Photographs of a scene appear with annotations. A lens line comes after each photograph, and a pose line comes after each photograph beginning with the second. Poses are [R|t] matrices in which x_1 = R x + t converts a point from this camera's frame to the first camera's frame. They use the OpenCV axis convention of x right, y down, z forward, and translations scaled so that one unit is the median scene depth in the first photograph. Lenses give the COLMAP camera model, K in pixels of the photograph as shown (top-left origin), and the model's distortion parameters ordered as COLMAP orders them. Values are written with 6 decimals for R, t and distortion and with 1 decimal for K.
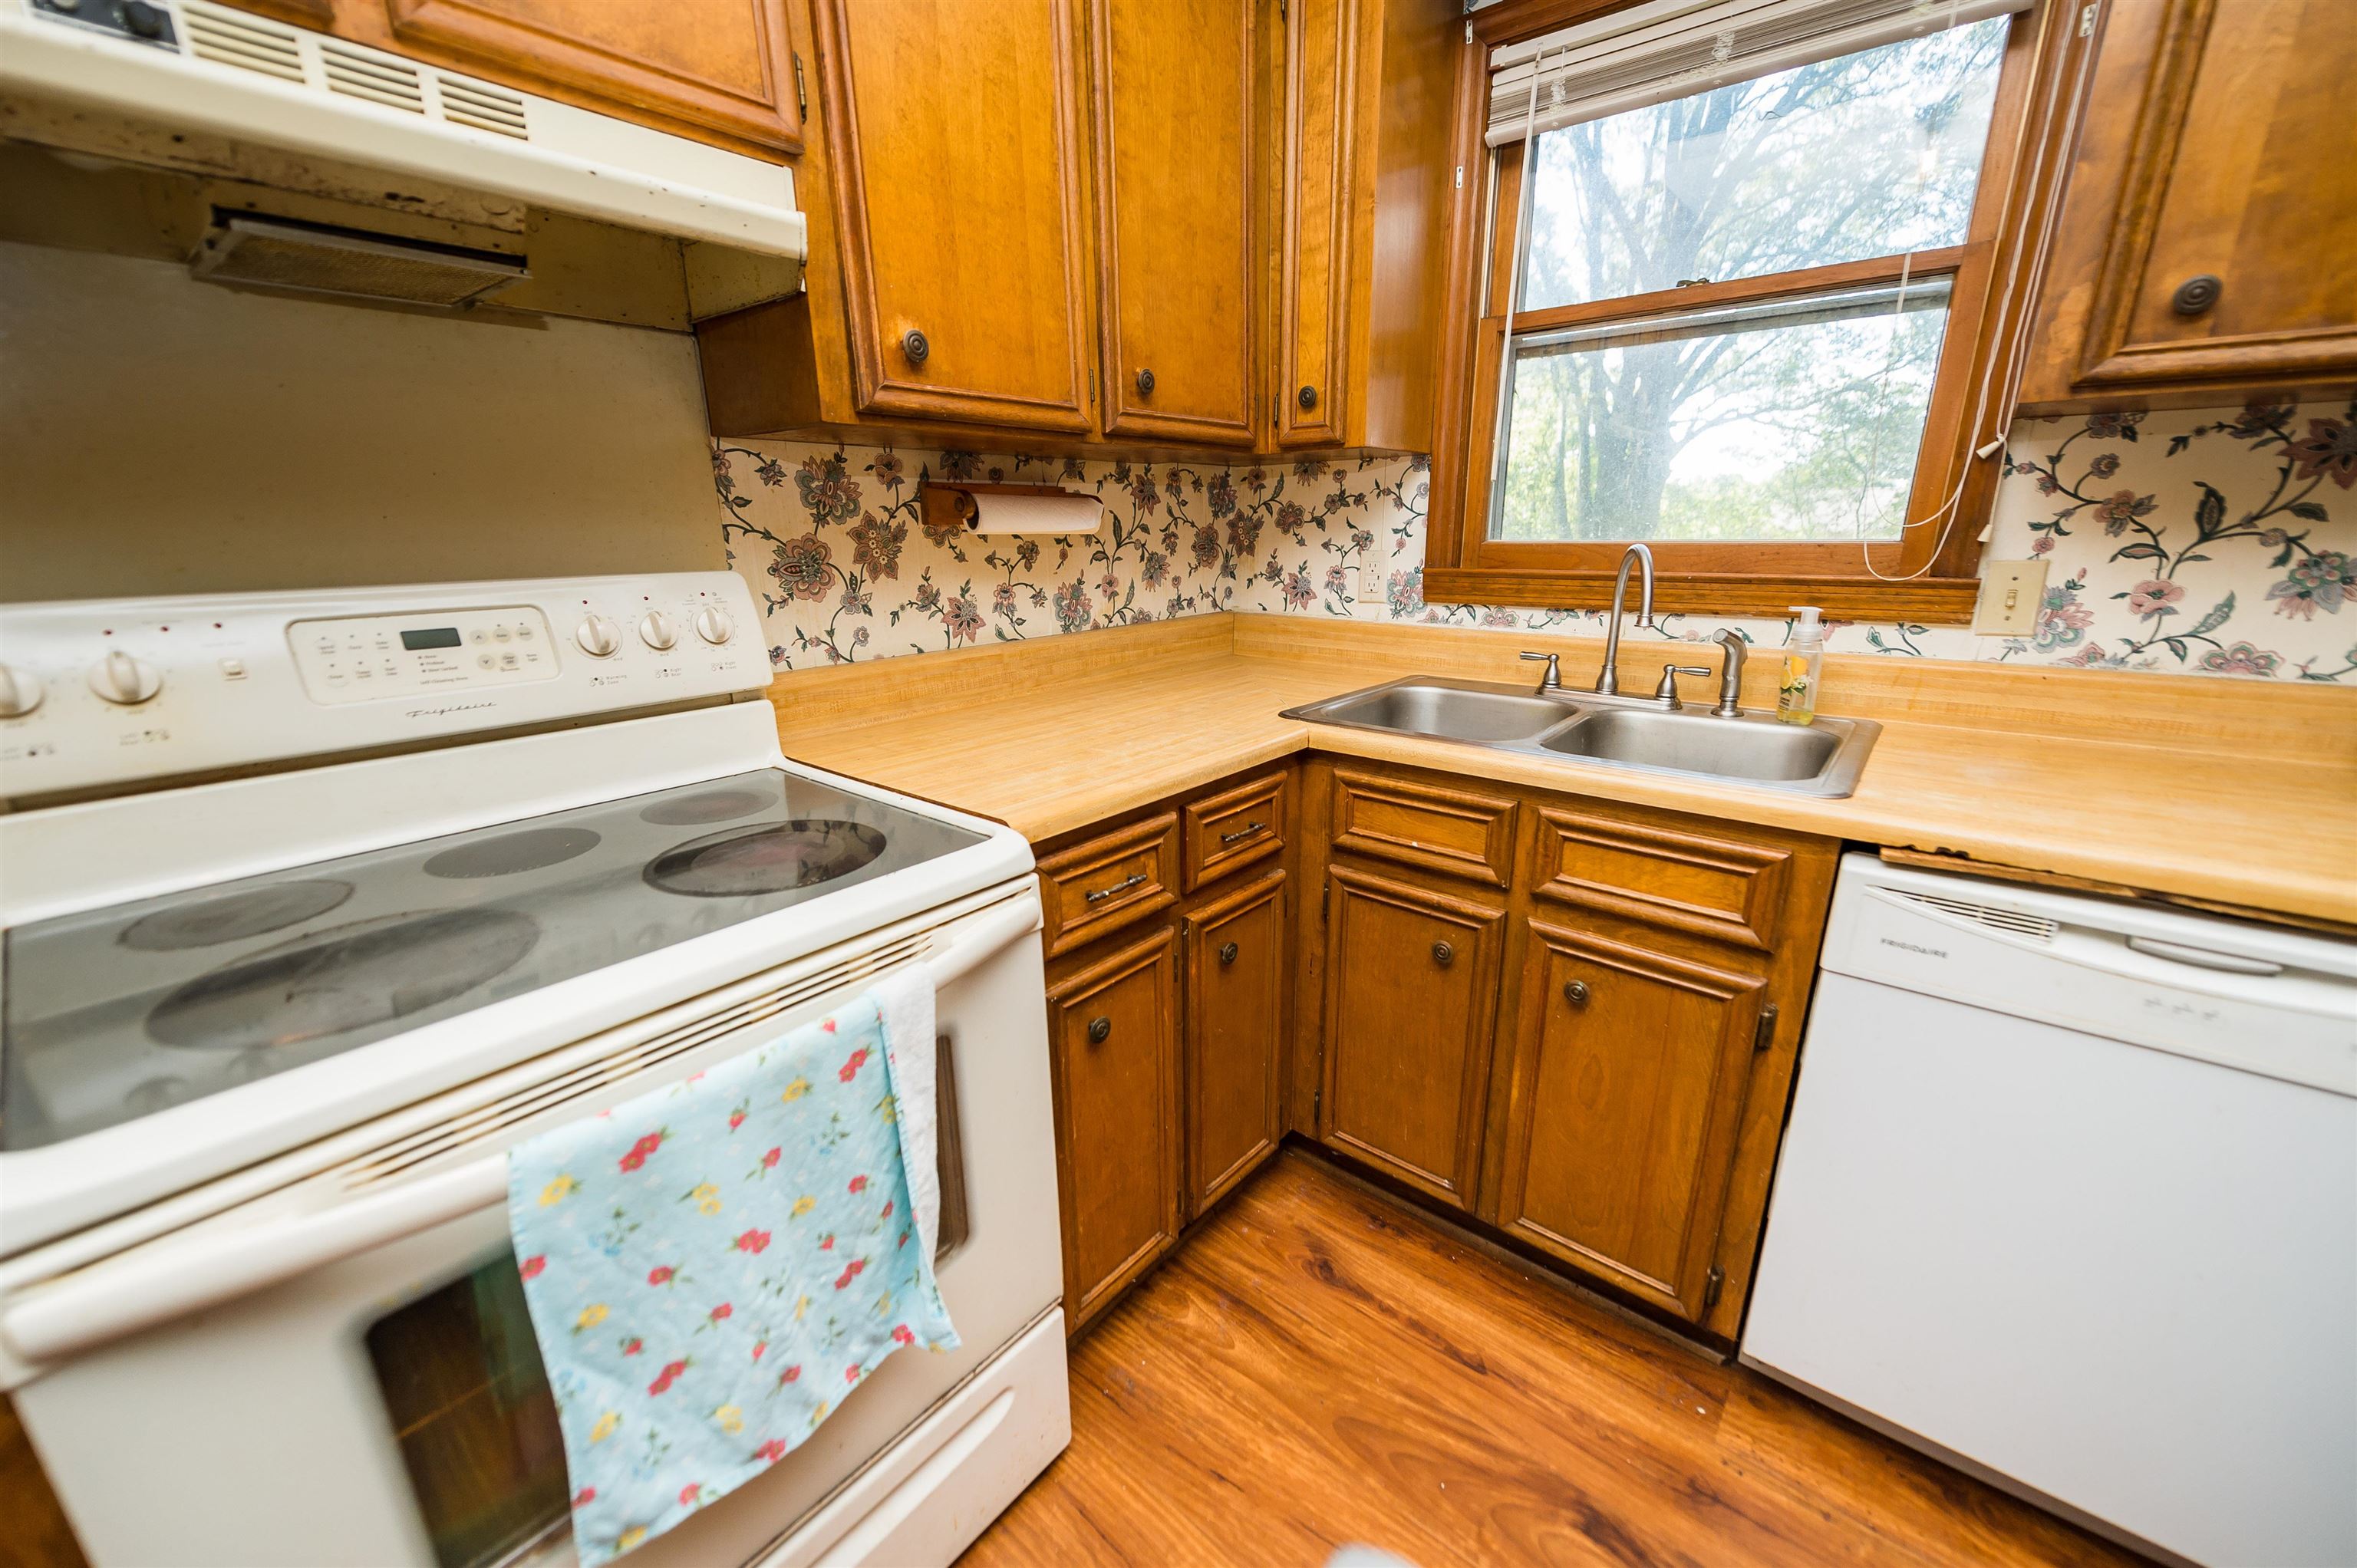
lens RADIAL K [[927.5, 0, 1187.4], [0, 927.5, 796.2], [0, 0, 1]] dist [0.009306, -0.003042]
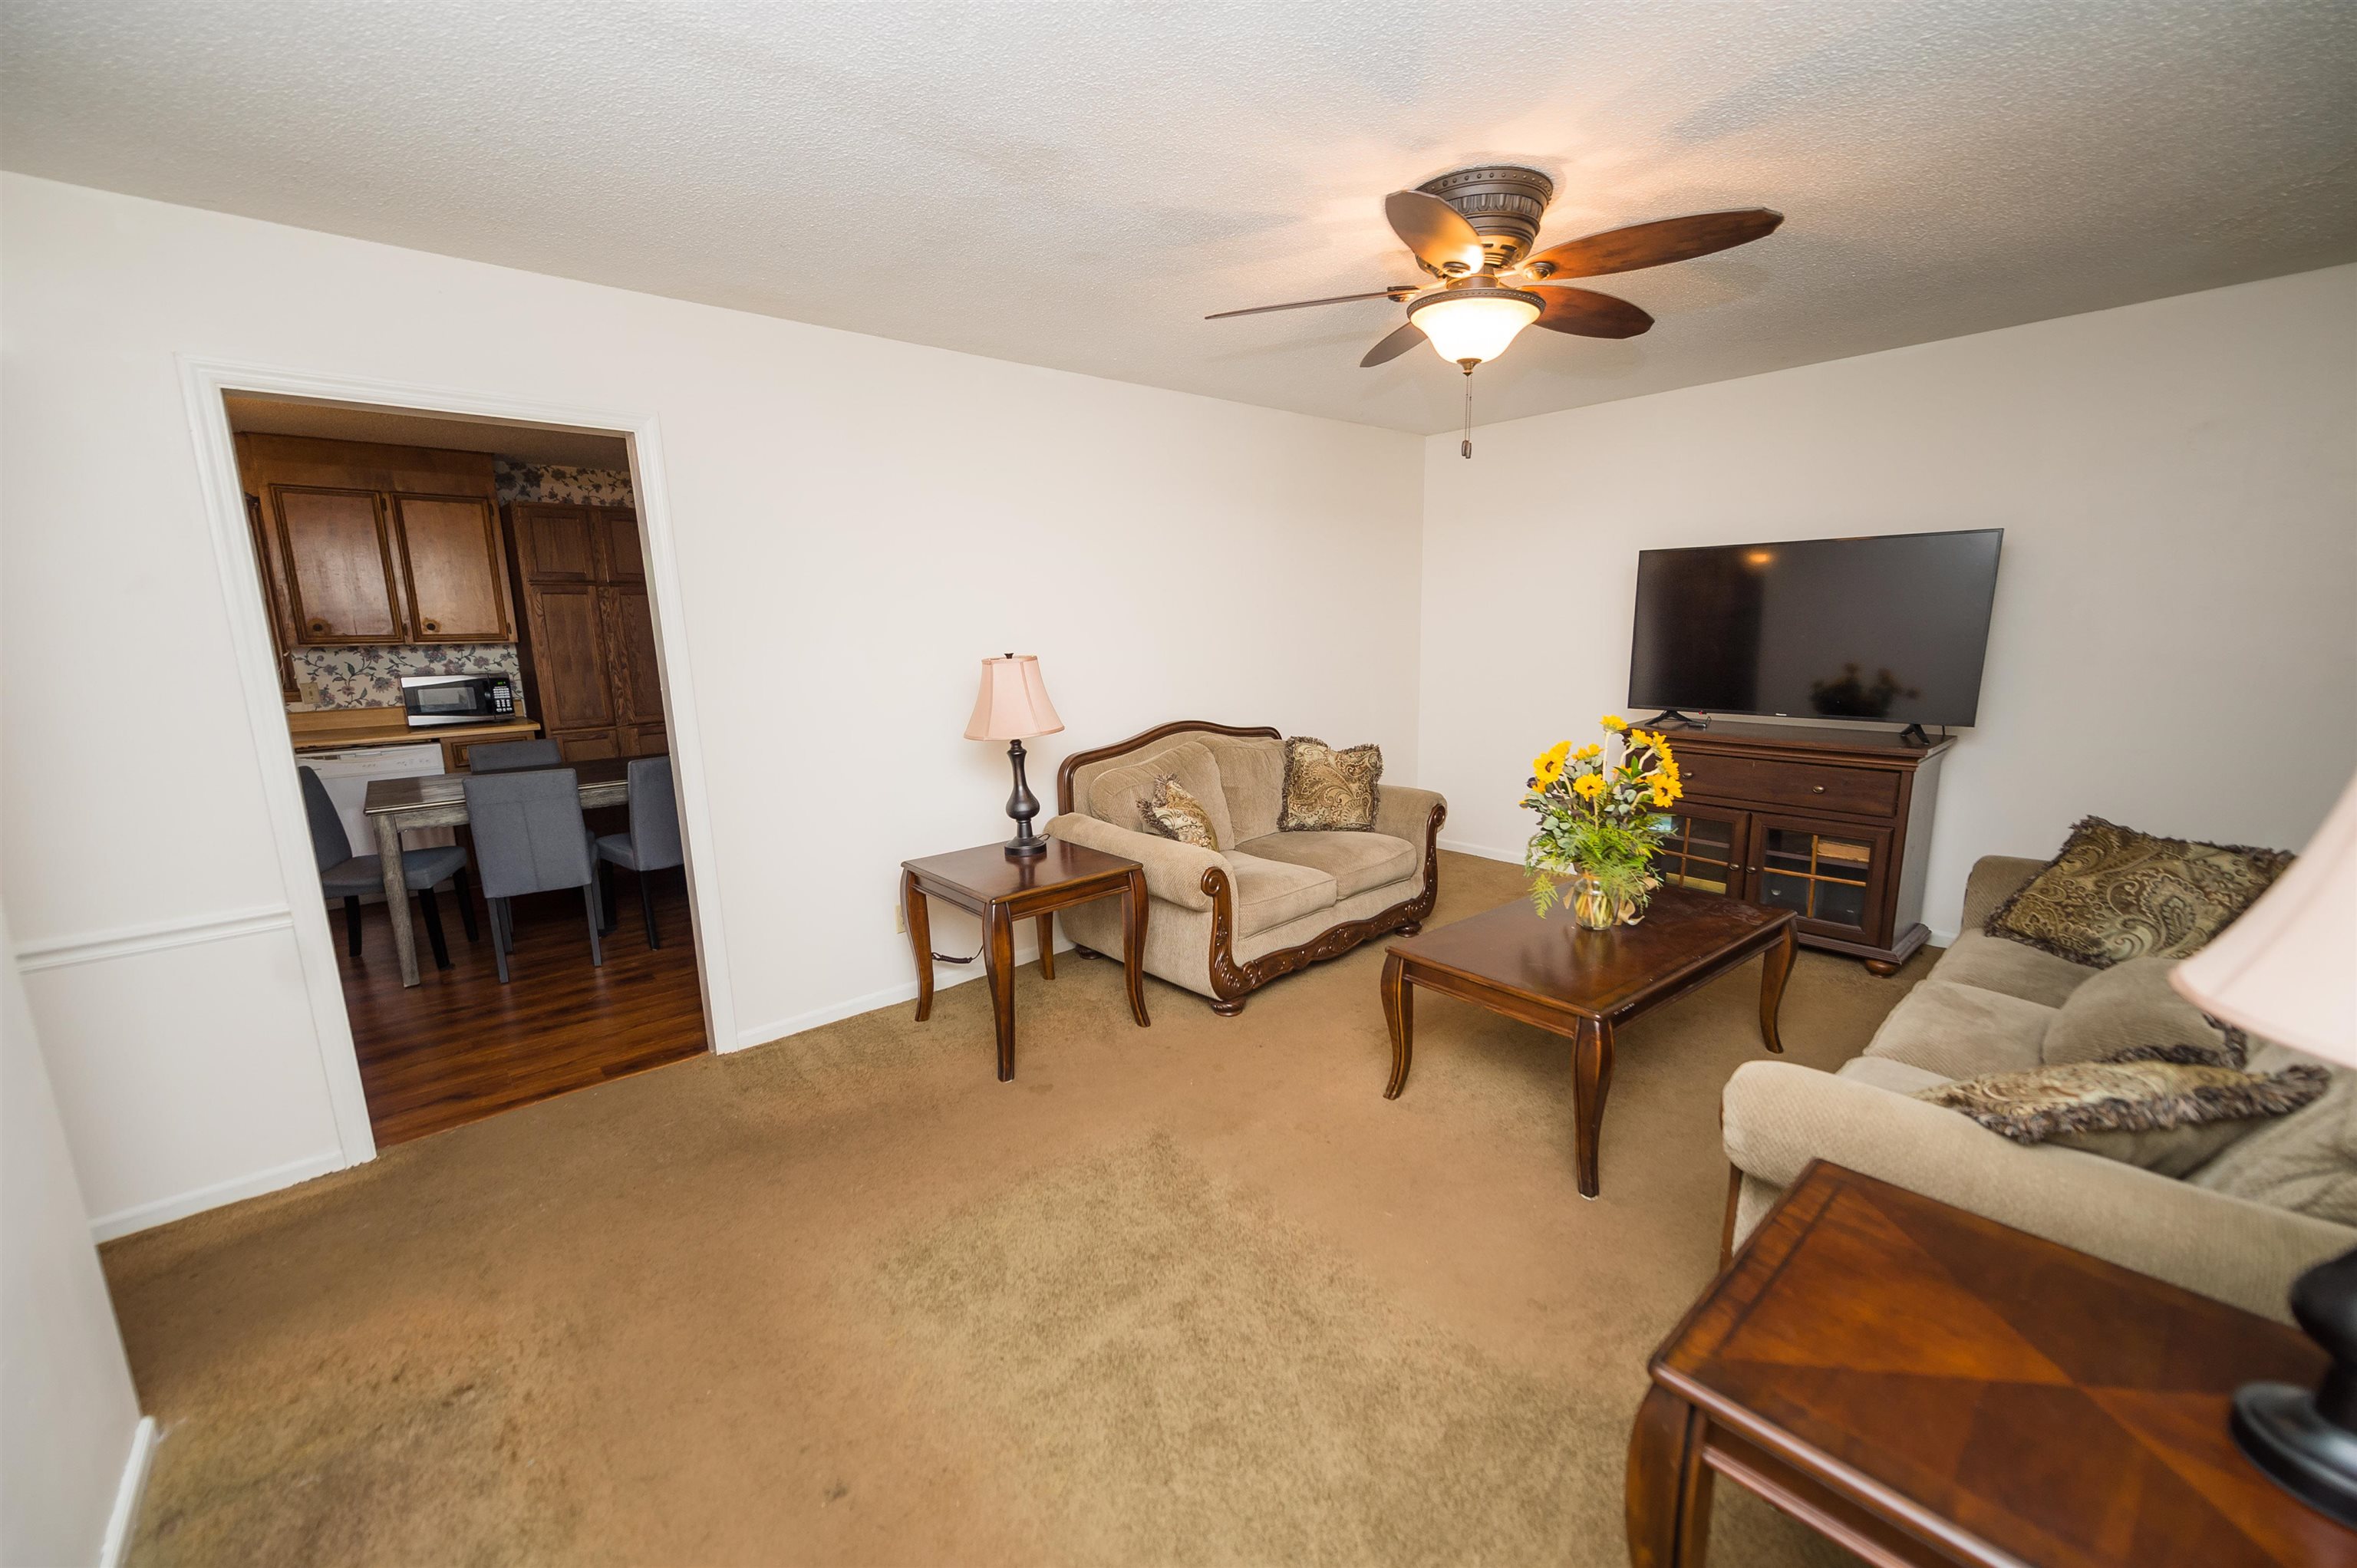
lens RADIAL K [[927.5, 0, 1170.5], [0, 927.5, 792.5], [0, 0, 1]] dist [0.009306, -0.003042]
pose [[0.162913, -0.182373, 0.969639, -1.880280], [0.291251, 0.947862, 0.129343, 0.573460], [-0.942673, 0.261337, 0.207535, -2.443393]]
